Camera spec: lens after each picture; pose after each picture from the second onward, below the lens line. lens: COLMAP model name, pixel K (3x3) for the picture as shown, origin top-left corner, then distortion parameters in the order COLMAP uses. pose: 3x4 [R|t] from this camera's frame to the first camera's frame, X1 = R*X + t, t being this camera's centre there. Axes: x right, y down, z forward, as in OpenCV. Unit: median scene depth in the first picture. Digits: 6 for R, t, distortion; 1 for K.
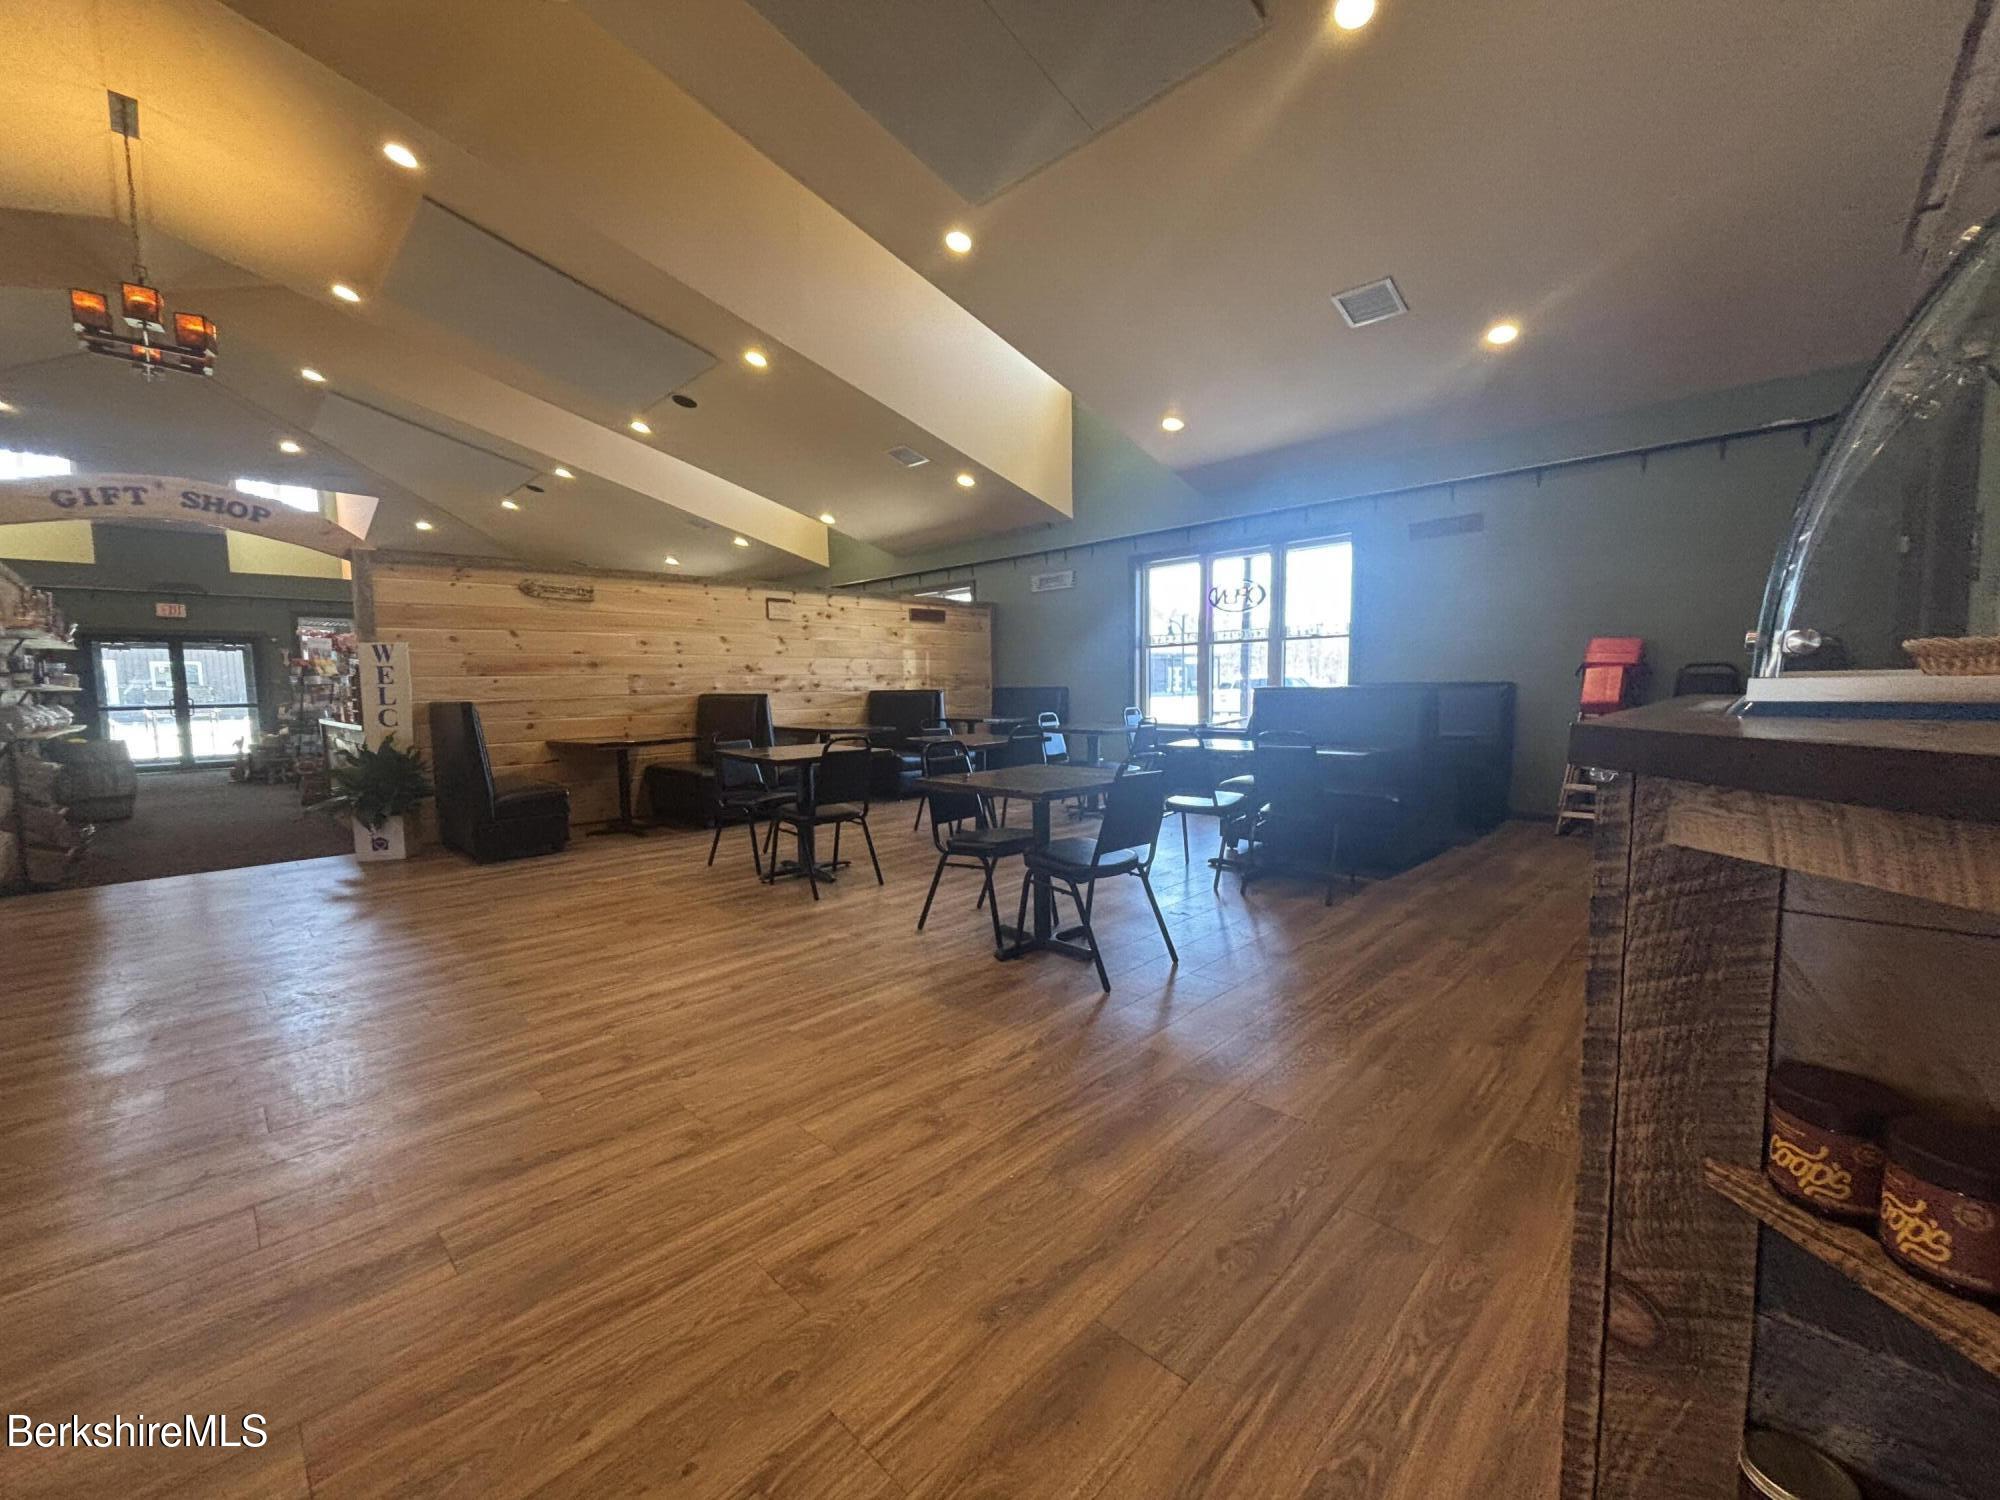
lens RADIAL K [[790.2, 0, 1014.2], [0, 790.2, 756.7], [0, 0, 1]] dist [0.002102, 0.000633]
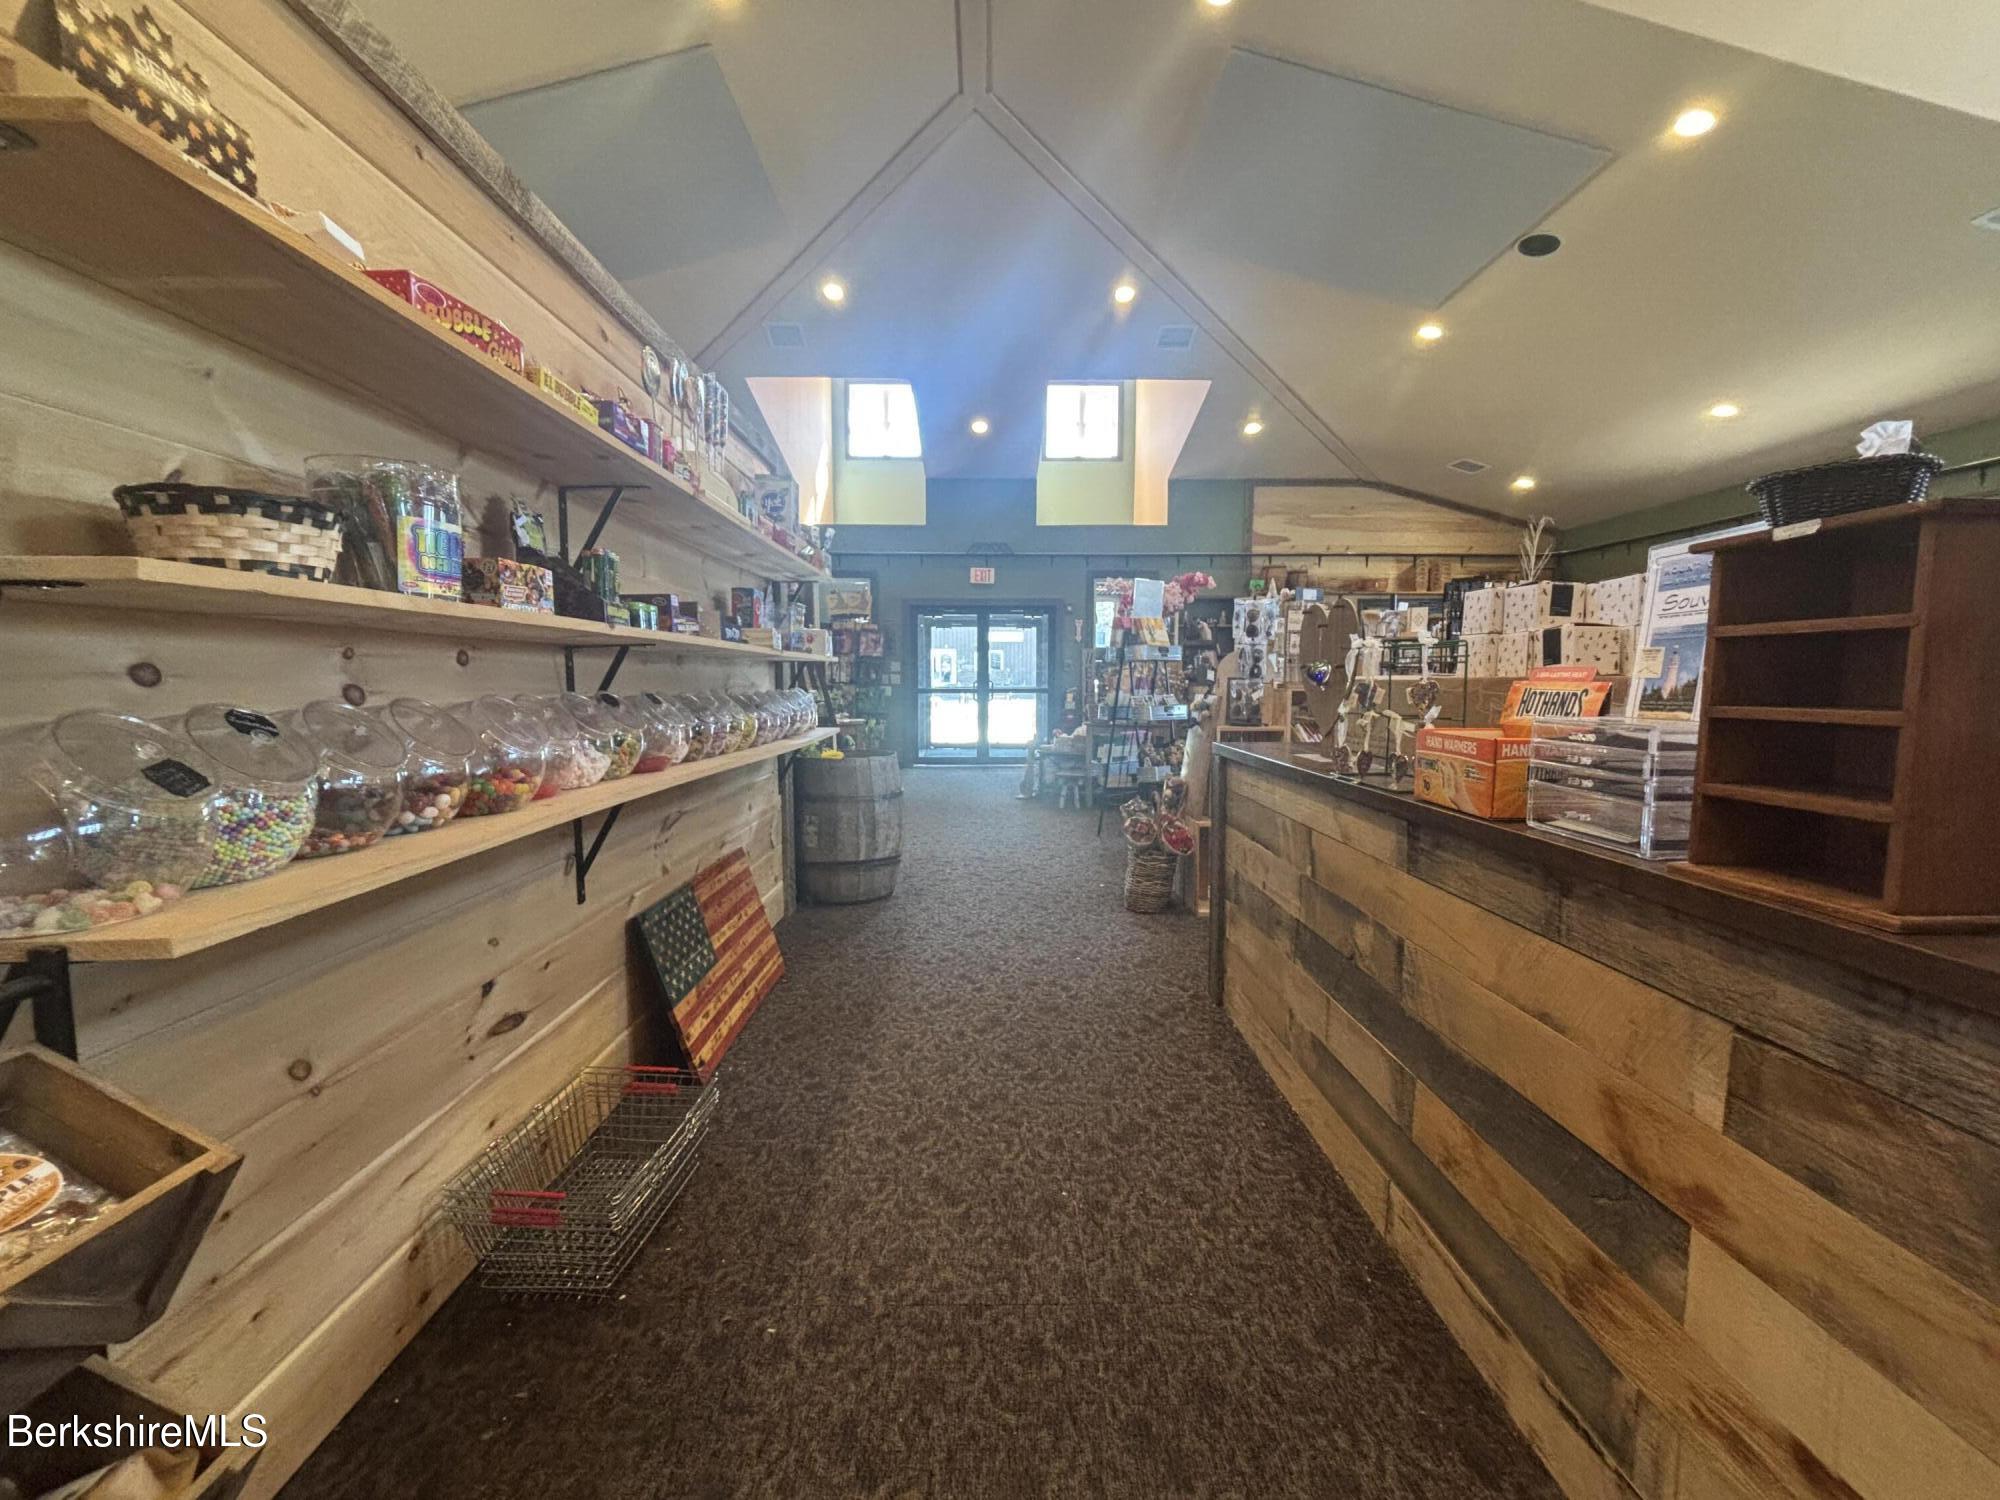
lens RADIAL K [[790.2, 0, 1001.9], [0, 790.2, 743.8], [0, 0, 1]] dist [0.002102, 0.000633]
pose [[0.699658, 0.070459, -0.710996, -0.416392], [-0.073623, 0.996938, 0.026346, -0.029013], [0.710675, 0.033913, 0.702703, 0.408224]]
